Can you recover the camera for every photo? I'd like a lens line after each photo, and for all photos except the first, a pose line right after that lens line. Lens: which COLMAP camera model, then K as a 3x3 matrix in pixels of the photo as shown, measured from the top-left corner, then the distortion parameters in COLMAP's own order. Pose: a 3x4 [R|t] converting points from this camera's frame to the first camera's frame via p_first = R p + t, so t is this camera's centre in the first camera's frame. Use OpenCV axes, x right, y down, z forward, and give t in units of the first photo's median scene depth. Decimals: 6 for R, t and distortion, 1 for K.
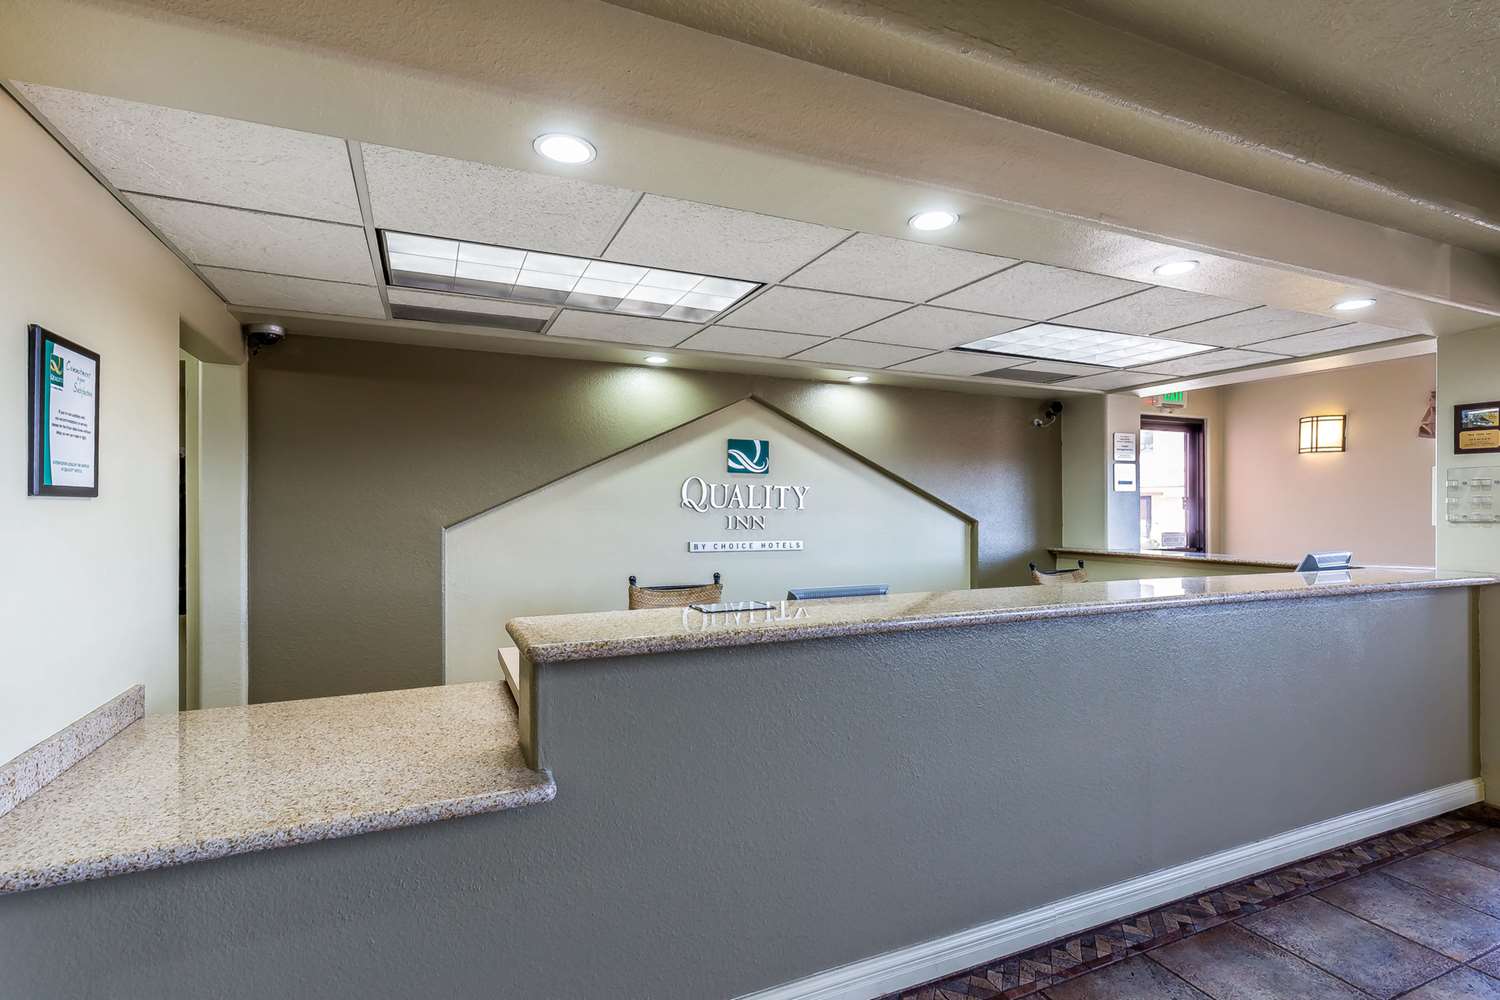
lens RADIAL K [[722.9, 0, 752.5], [0, 722.9, 508.0], [0, 0, 1]] dist [-0.002818, 0.000071]
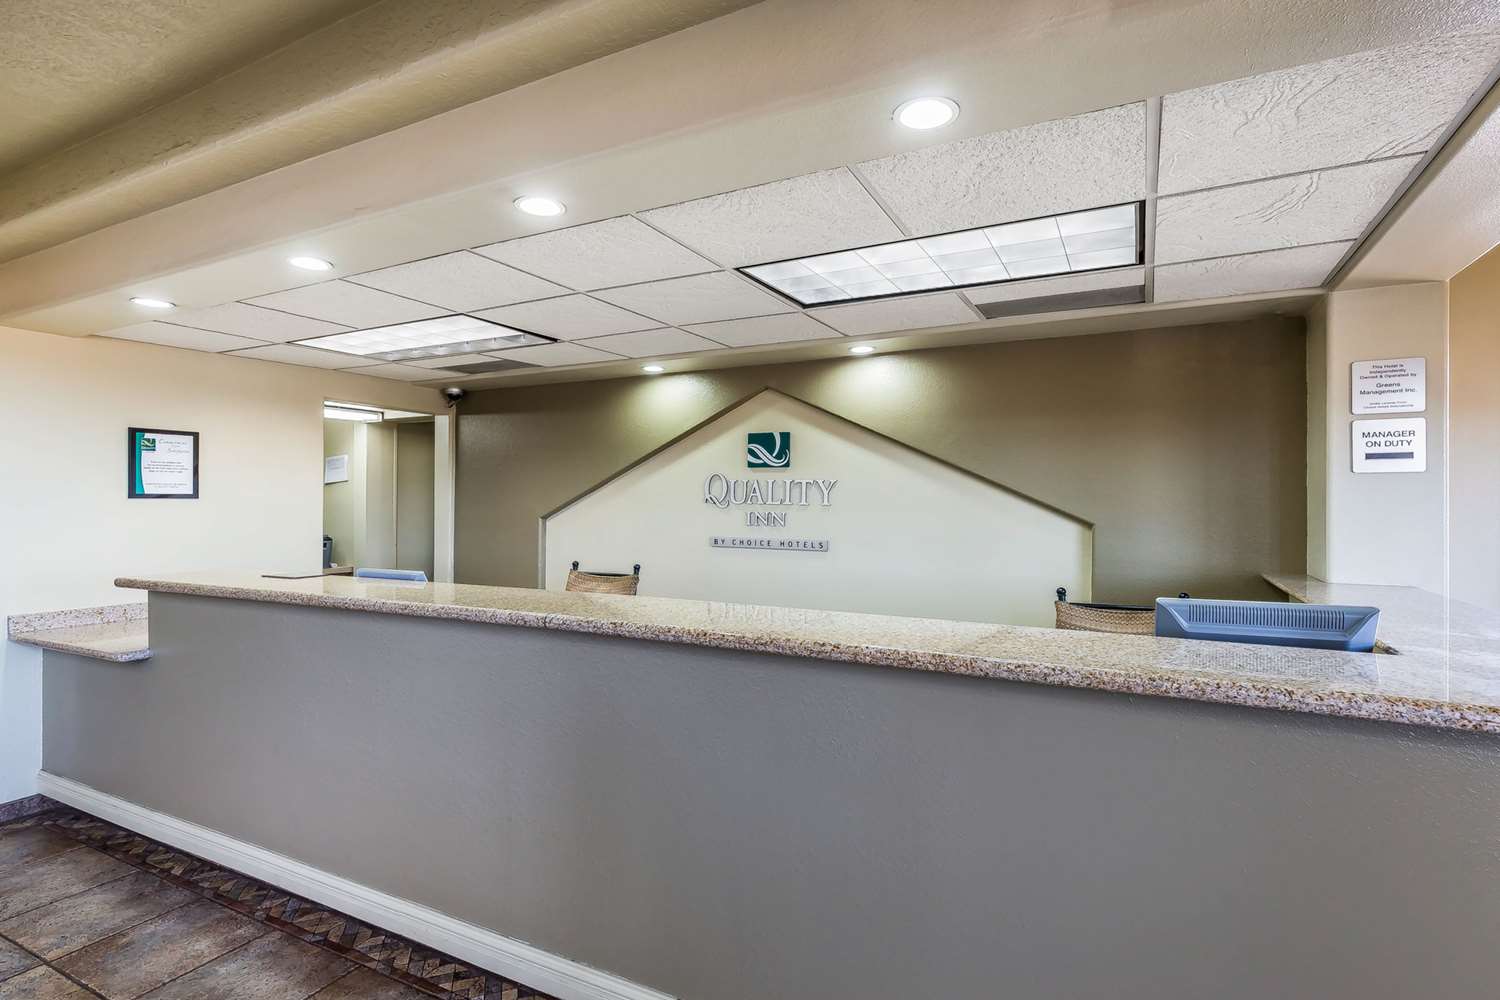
lens RADIAL K [[757.8, 0, 750.0], [0, 757.8, 500.0], [0, 0, 1]] dist [0.011599, 0.000179]
pose [[0.612460, -0.001360, -0.790500, 0.779918], [-0.000962, 0.999996, -0.002466, -0.002517], [0.790501, 0.002271, 0.612457, 0.367657]]
